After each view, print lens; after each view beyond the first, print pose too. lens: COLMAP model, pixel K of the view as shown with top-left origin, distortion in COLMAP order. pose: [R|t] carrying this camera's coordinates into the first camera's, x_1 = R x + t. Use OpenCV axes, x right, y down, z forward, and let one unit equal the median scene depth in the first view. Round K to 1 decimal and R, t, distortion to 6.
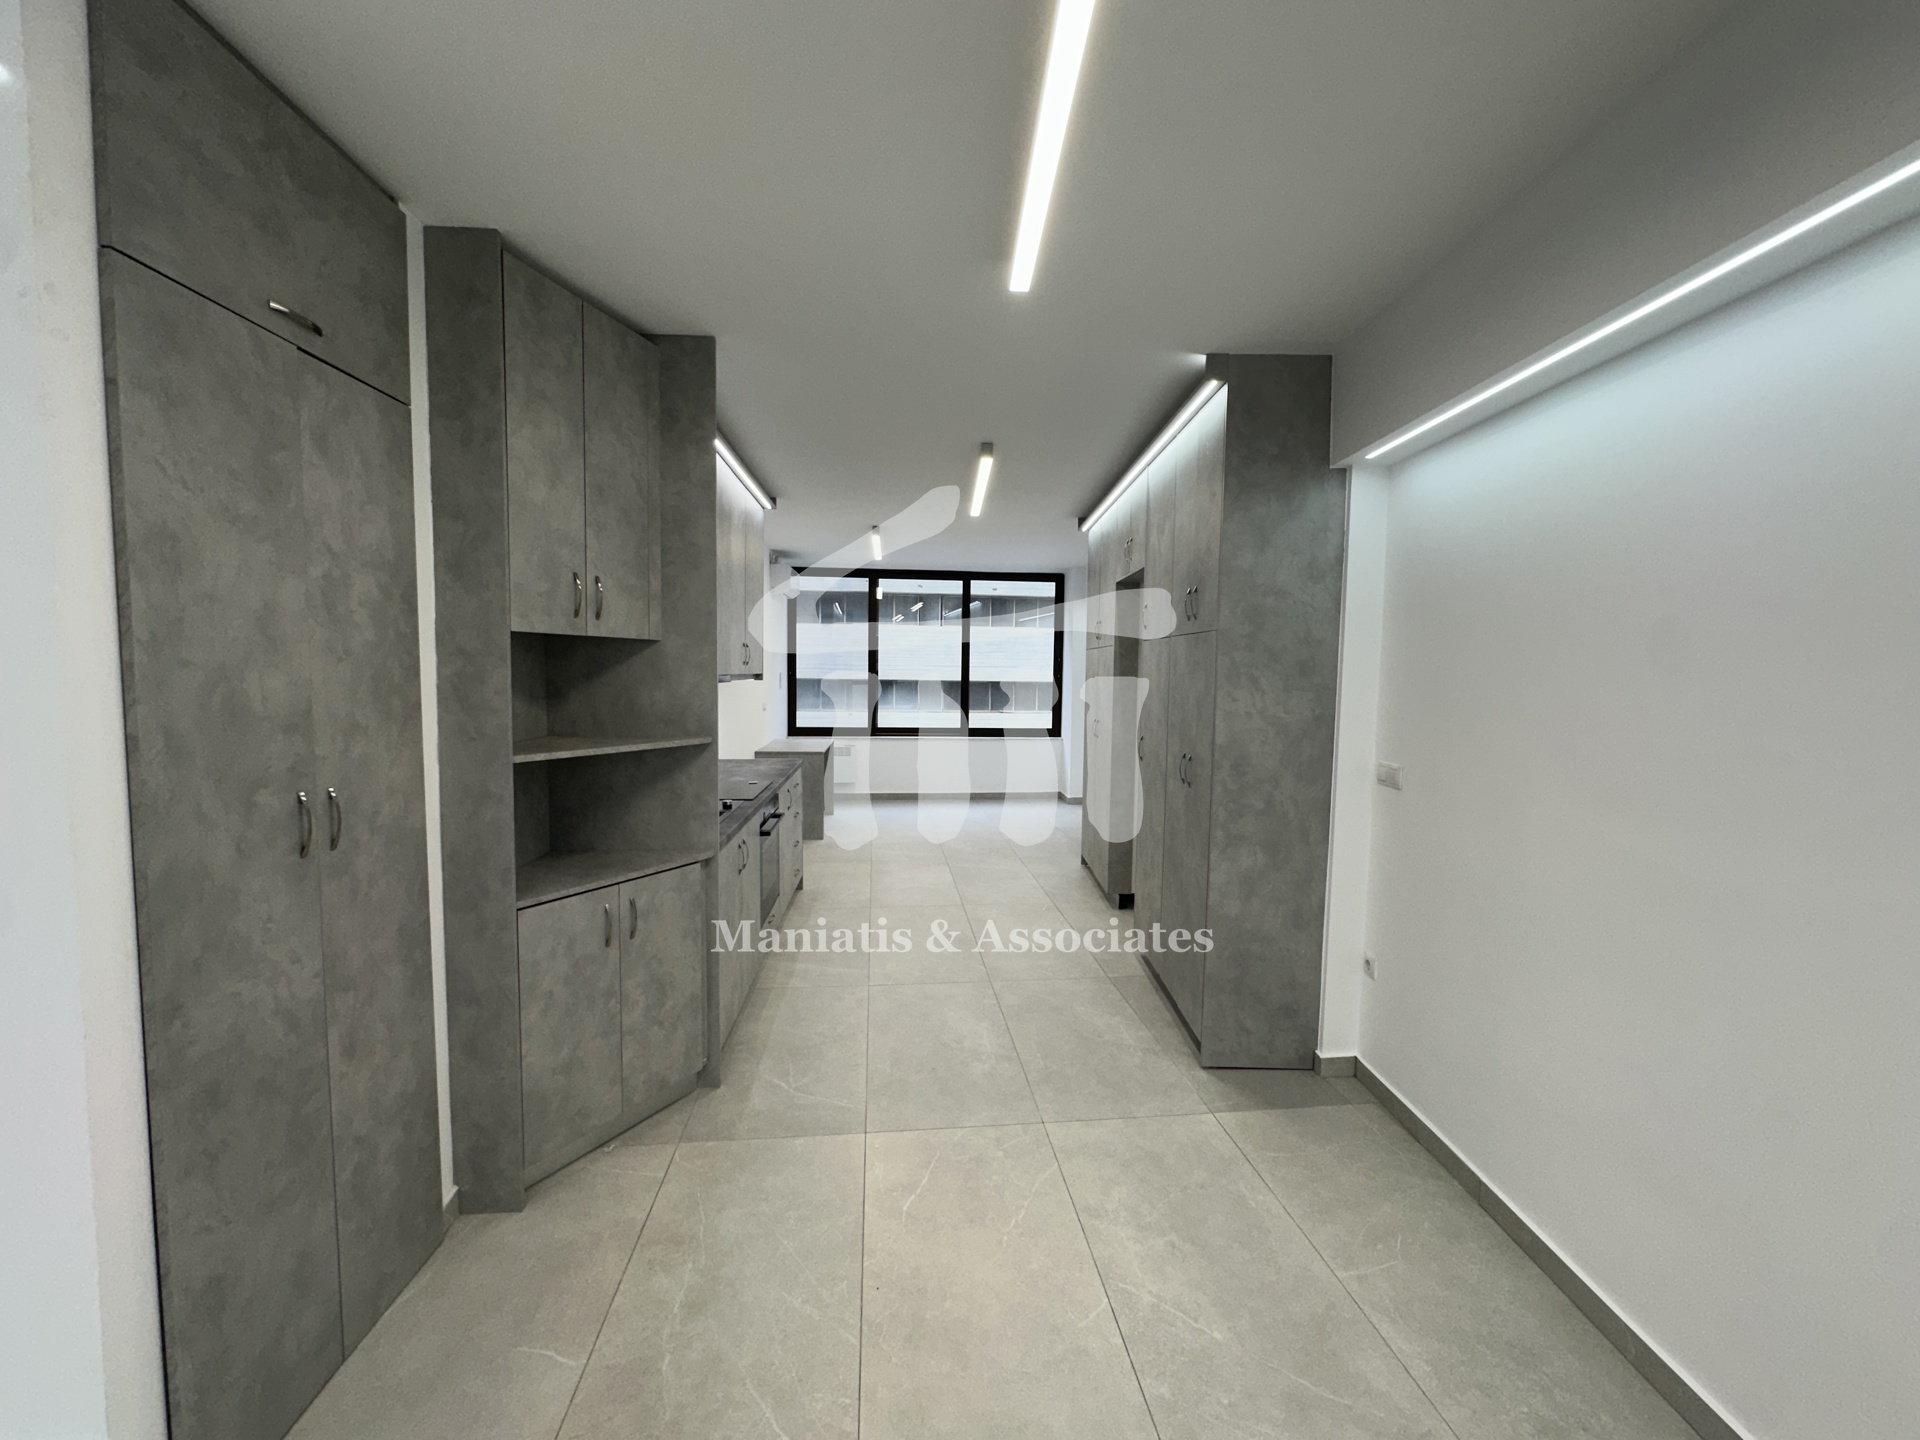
lens RADIAL K [[774.4, 0, 966.2], [0, 774.4, 718.9], [0, 0, 1]] dist [0.003012, 0.000117]
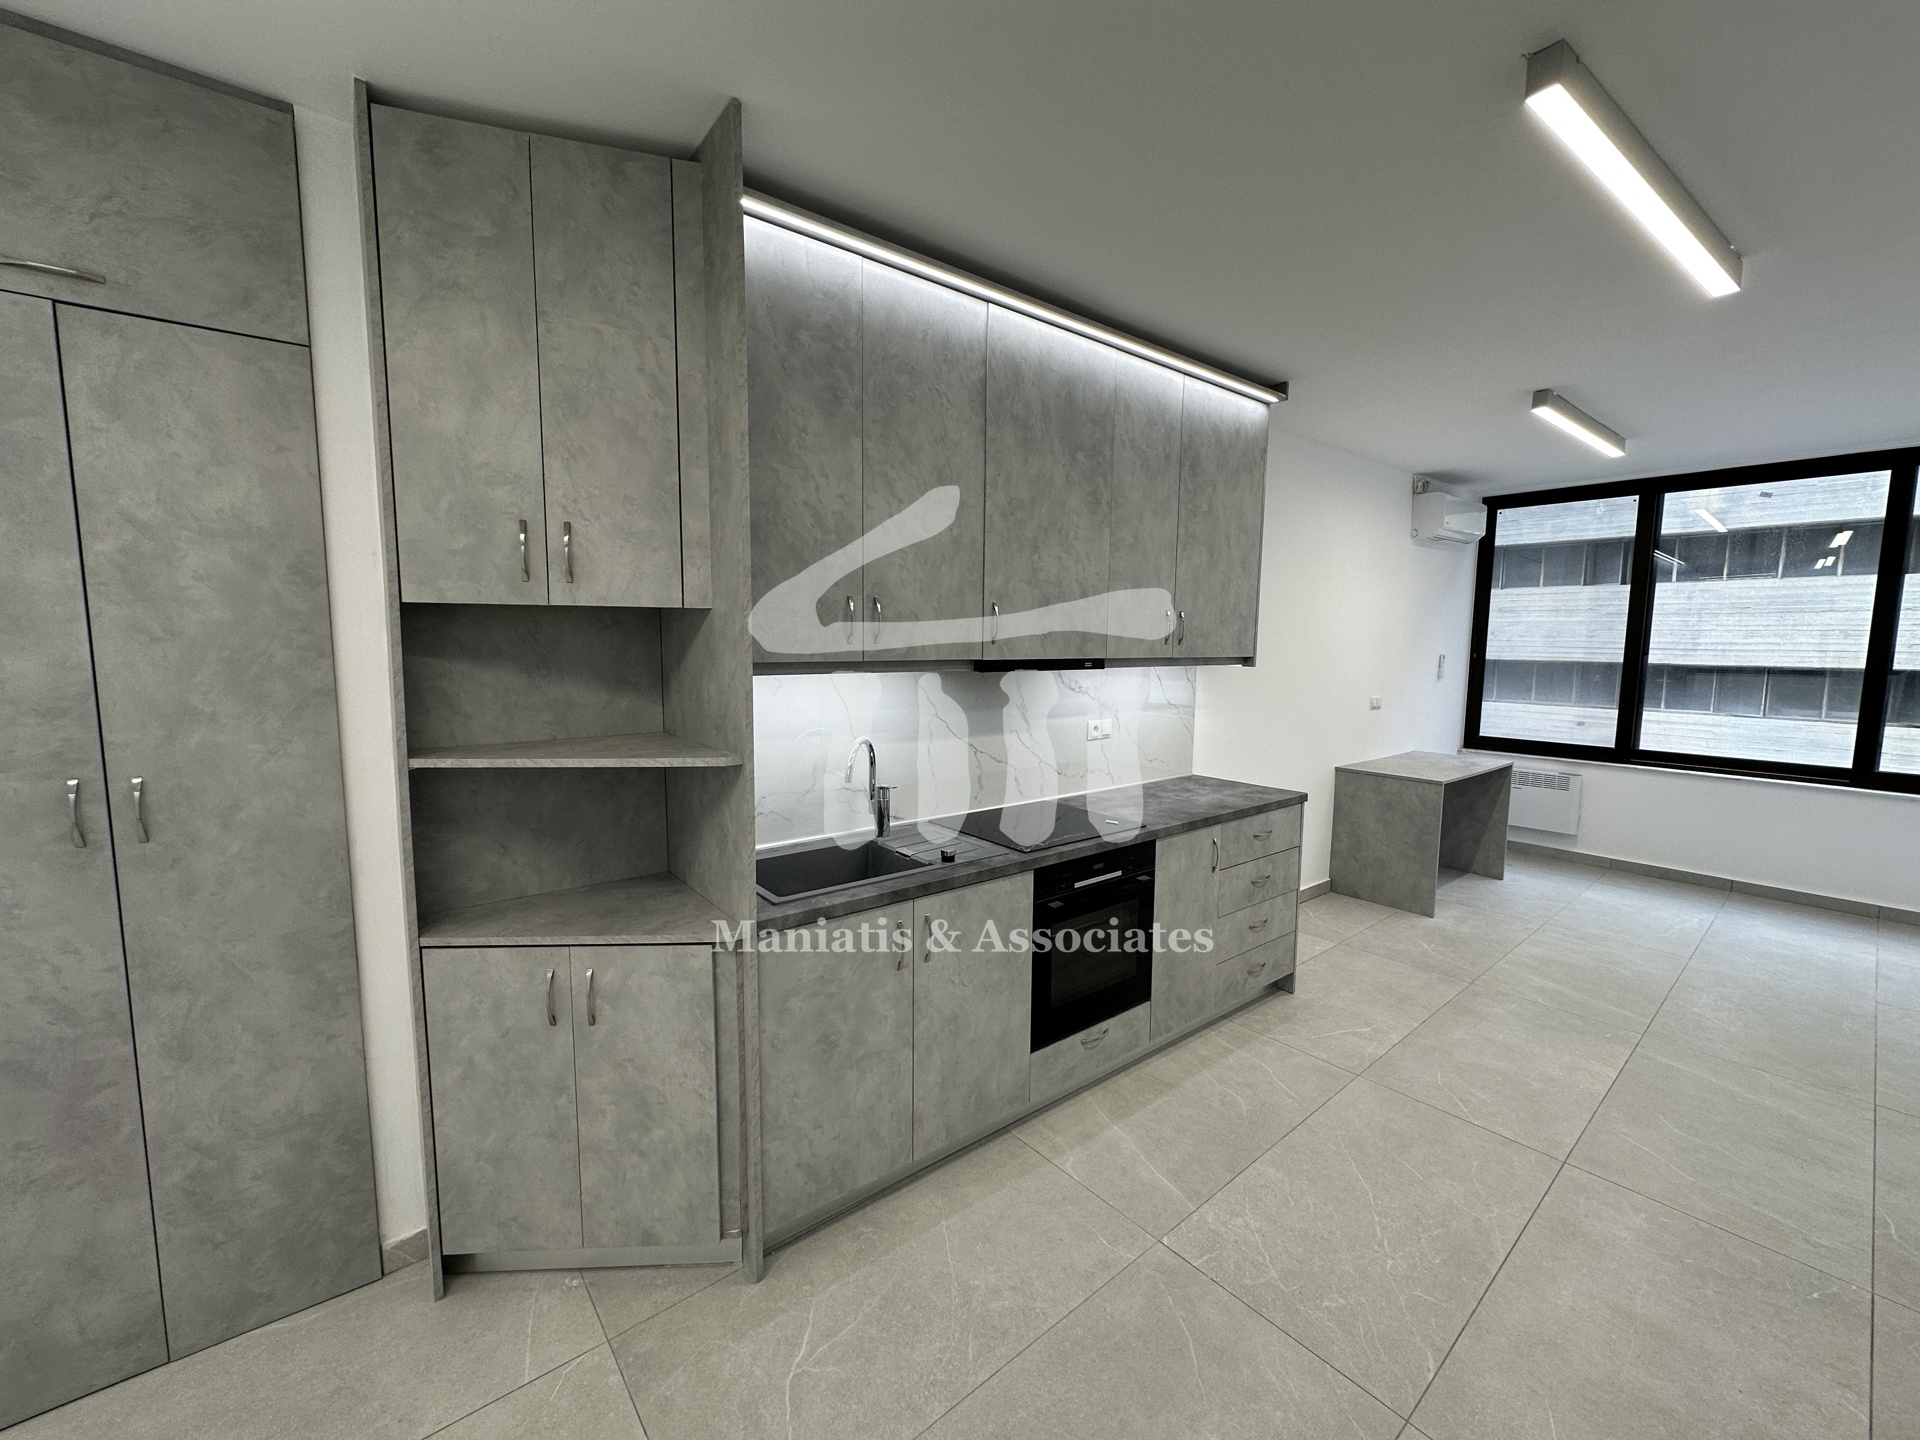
lens RADIAL K [[764.3, 0, 959.8], [0, 764.3, 716.0], [0, 0, 1]] dist [-0.002349, 0.000261]
pose [[0.542103, 0.076258, -0.836845, 0.286953], [-0.055996, 0.996938, 0.054573, -0.053656], [0.838445, 0.017275, 0.544713, 0.787079]]
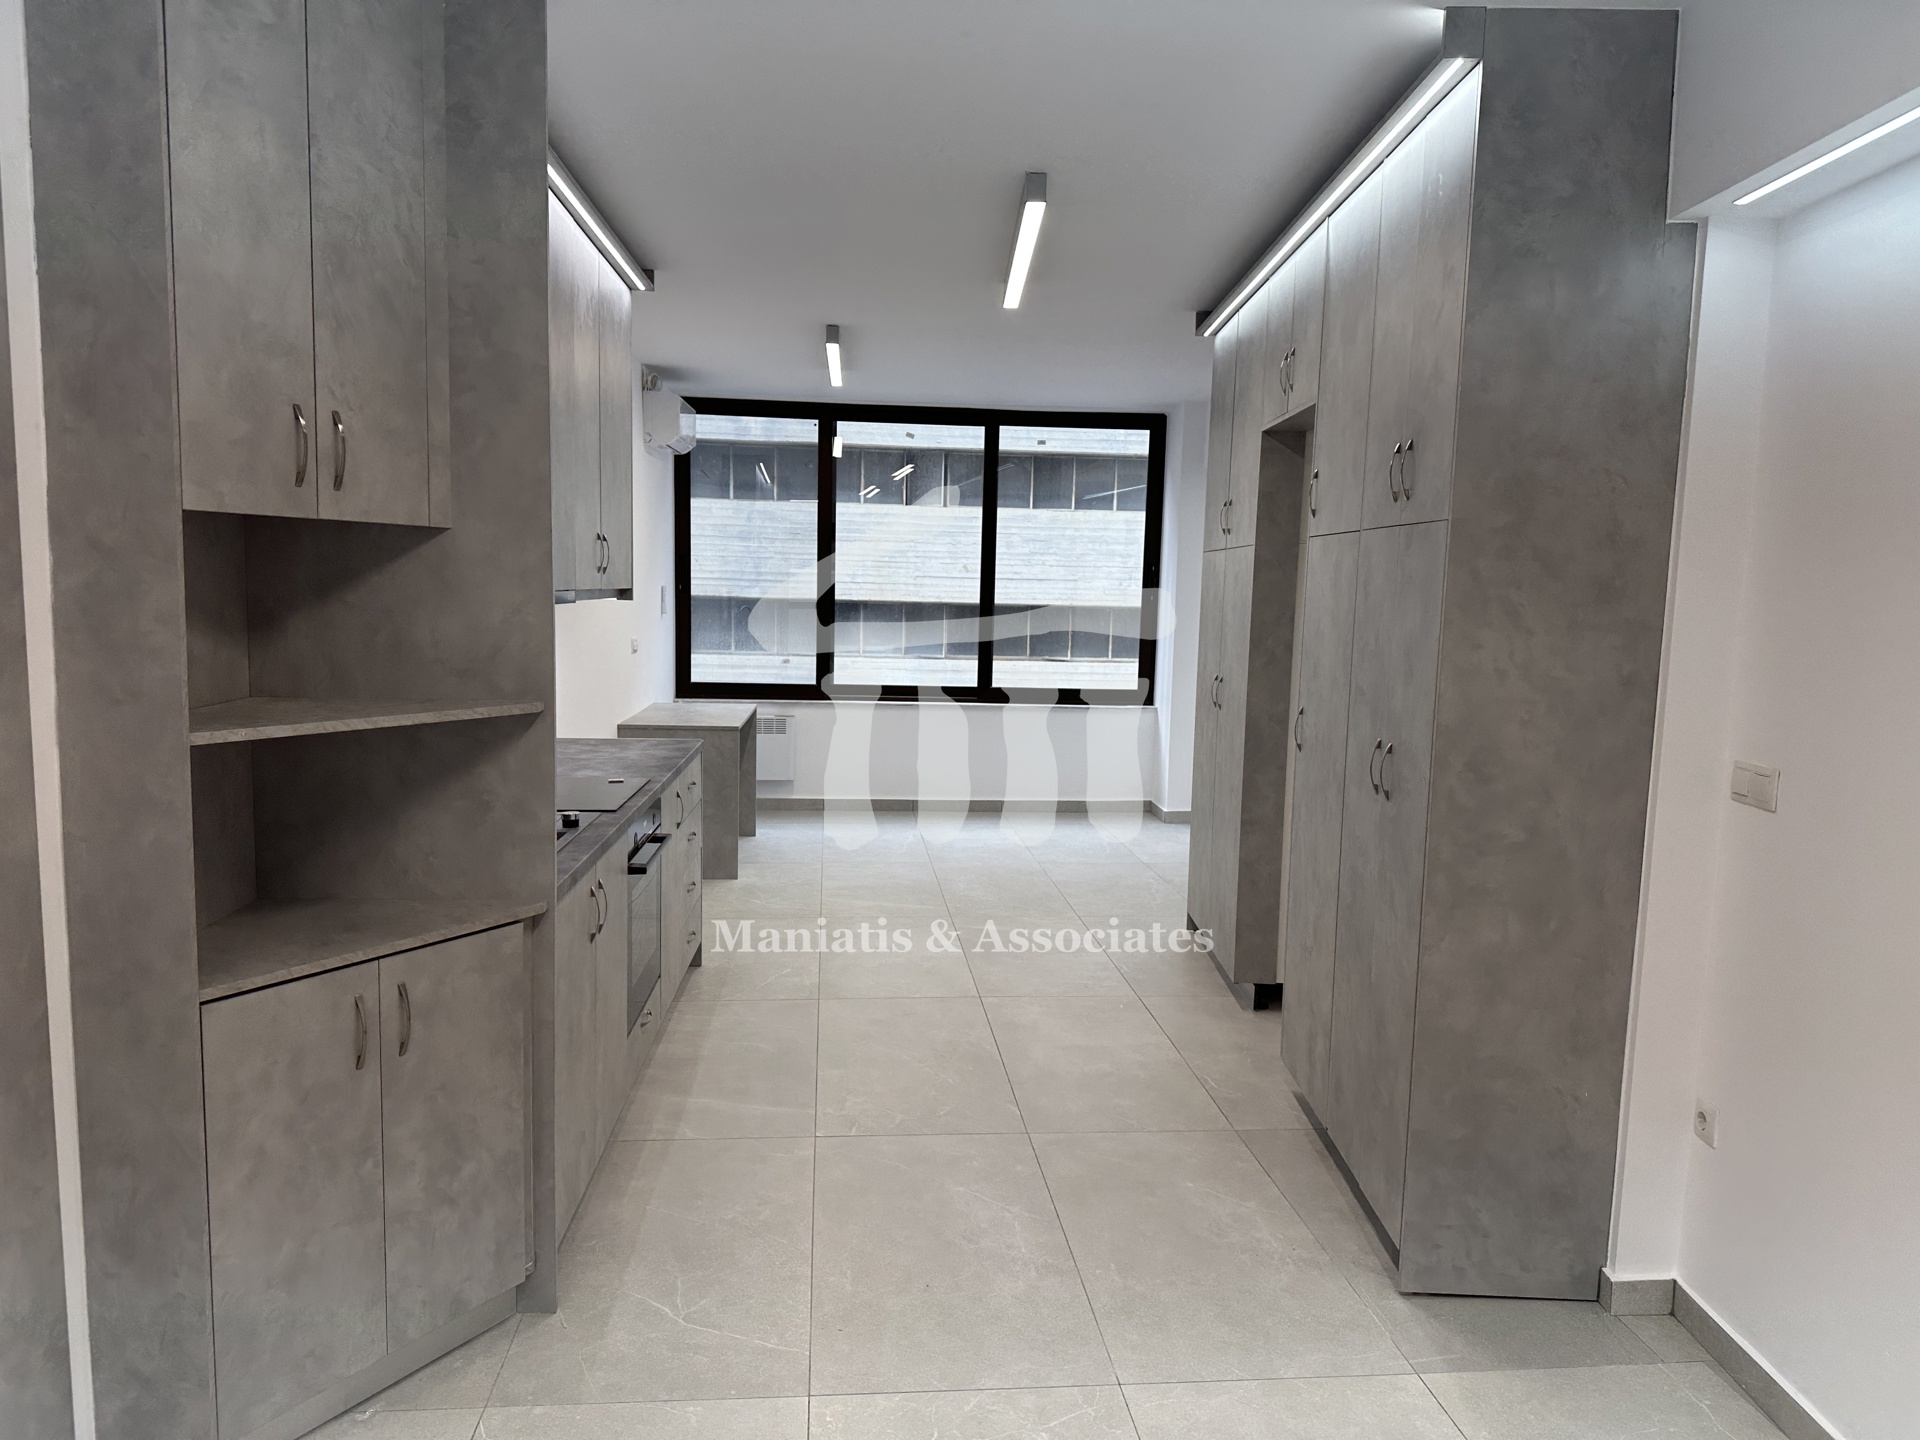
lens RADIAL K [[1345.1, 0, 959.4], [0, 1345.1, 727.4], [0, 0, 1]] dist [0.048195, -0.055737]
pose [[0.999750, 0.012658, -0.018454, -0.006040], [-0.011843, 0.998976, 0.043662, -0.004457], [0.018988, -0.043432, 0.998876, 0.020381]]
